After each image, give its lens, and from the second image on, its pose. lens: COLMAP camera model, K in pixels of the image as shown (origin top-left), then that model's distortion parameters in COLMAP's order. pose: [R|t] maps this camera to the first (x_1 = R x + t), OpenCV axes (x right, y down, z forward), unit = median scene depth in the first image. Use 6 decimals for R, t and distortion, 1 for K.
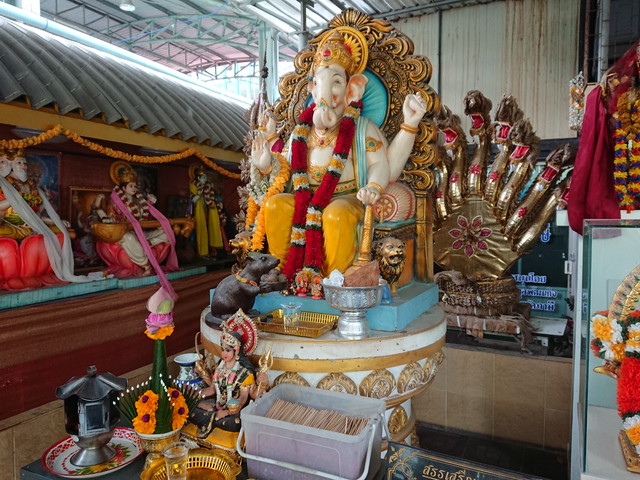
lens RADIAL K [[467.1, 0, 320.0], [0, 467.1, 240.0], [0, 0, 1]] dist [0.186698, -0.267131]
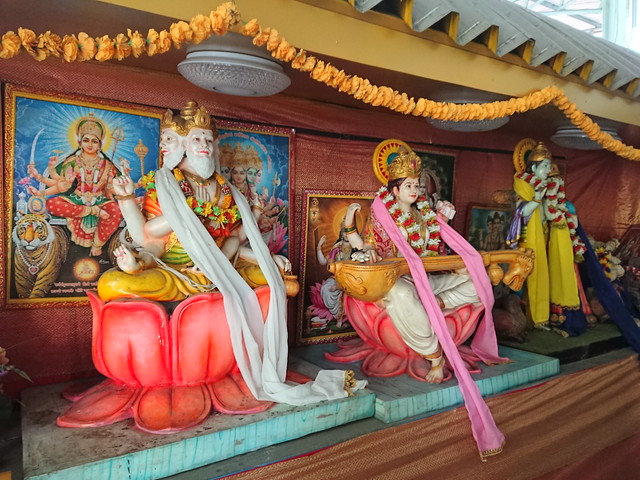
lens RADIAL K [[467.1, 0, 320.0], [0, 467.1, 240.0], [0, 0, 1]] dist [0.186698, -0.267131]
pose [[0.847024, 0.020376, -0.531164, -0.295226], [-0.035347, 0.999212, -0.018036, -0.061129], [0.530378, 0.034052, 0.847077, 0.749934]]
